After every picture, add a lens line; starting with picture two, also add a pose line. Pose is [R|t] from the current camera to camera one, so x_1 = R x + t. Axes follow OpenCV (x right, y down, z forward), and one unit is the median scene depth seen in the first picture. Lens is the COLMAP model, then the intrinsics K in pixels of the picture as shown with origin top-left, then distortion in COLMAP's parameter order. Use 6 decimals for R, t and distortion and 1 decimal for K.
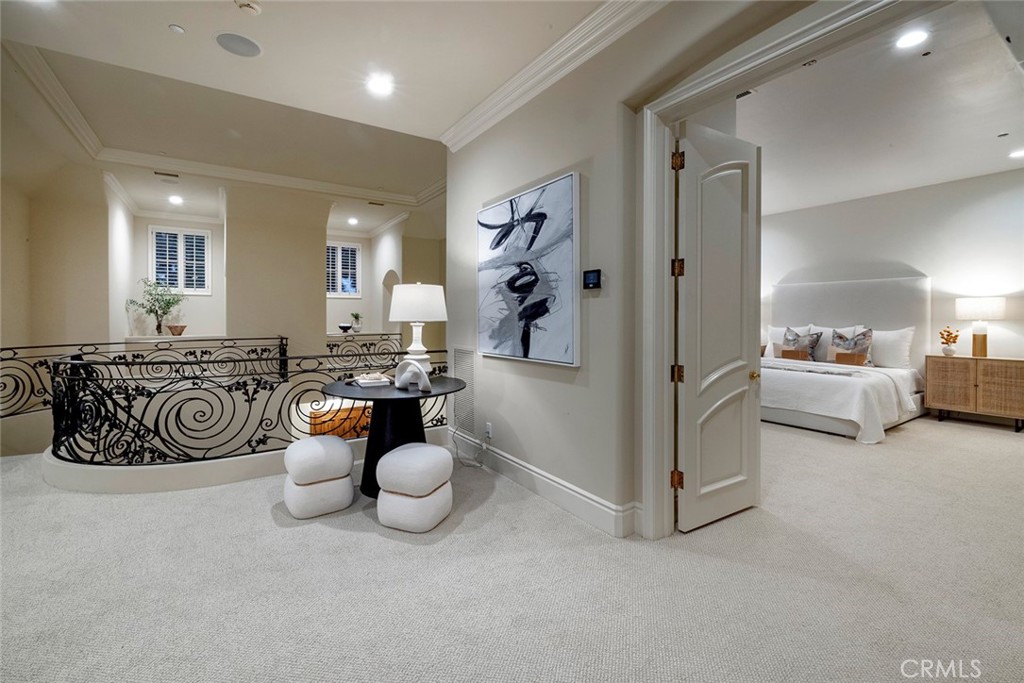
lens RADIAL K [[436.3, 0, 494.6], [0, 436.3, 319.6], [0, 0, 1]] dist [-0.000732, -0.000878]
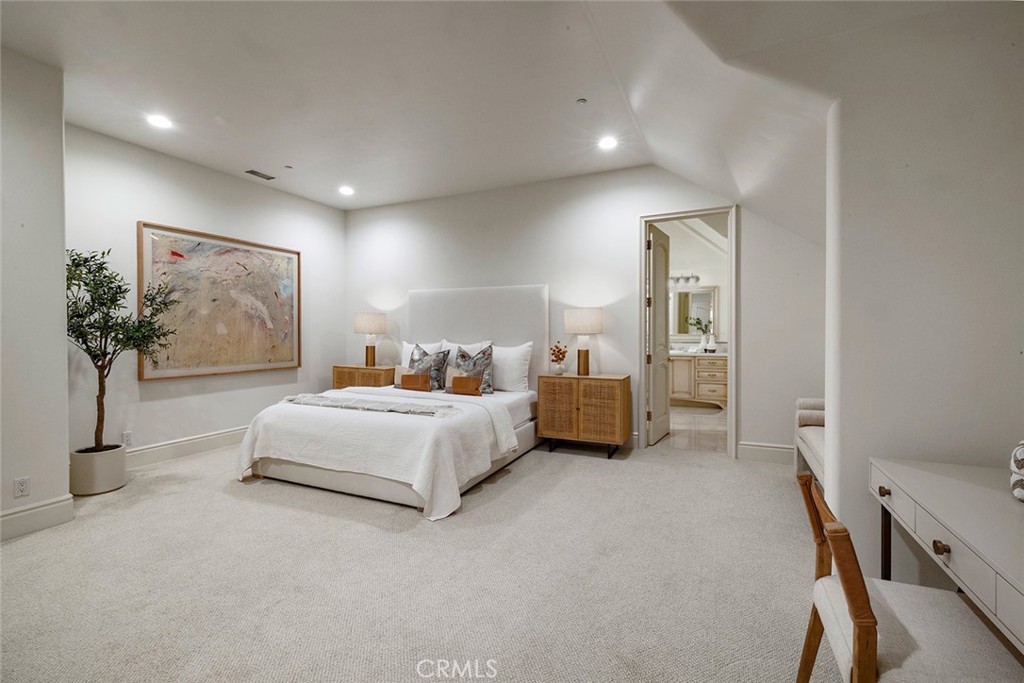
lens RADIAL K [[436.3, 0, 514.7], [0, 436.3, 337.0], [0, 0, 1]] dist [-0.000732, -0.000878]
pose [[0.846641, -0.009668, 0.532076, 0.508166], [0.003472, 0.999914, 0.012645, -0.004307], [-0.532153, -0.008859, 0.846602, 0.310829]]
